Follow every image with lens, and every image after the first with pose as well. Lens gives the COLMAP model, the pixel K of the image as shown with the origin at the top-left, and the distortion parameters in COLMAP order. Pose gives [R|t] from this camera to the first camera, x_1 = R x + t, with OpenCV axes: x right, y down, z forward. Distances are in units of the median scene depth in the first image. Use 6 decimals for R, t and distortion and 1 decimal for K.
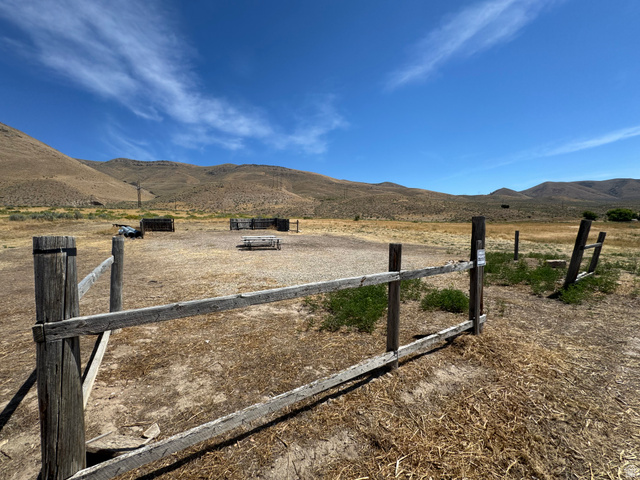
lens RADIAL K [[258.1, 0, 315.0], [0, 258.1, 241.1], [0, 0, 1]] dist [-0.003437, -0.000205]
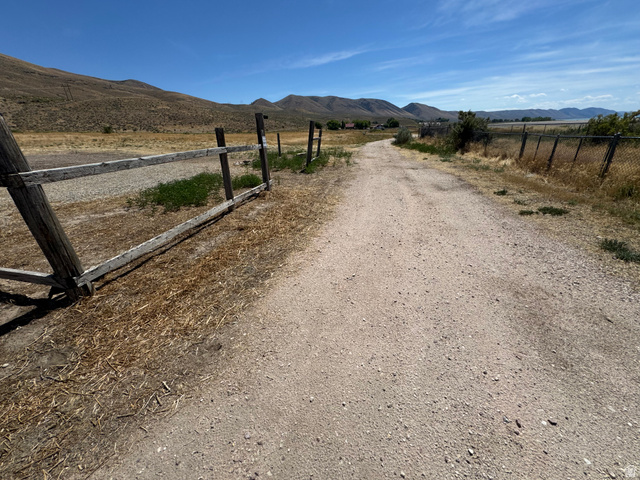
lens RADIAL K [[258.1, 0, 321.4], [0, 258.1, 242.7], [0, 0, 1]] dist [-0.003437, -0.000205]
pose [[0.677663, -0.307970, 0.667778, -0.189427], [0.079413, 0.933418, 0.349891, 0.060639], [-0.731072, -0.184078, 0.657000, -0.211930]]
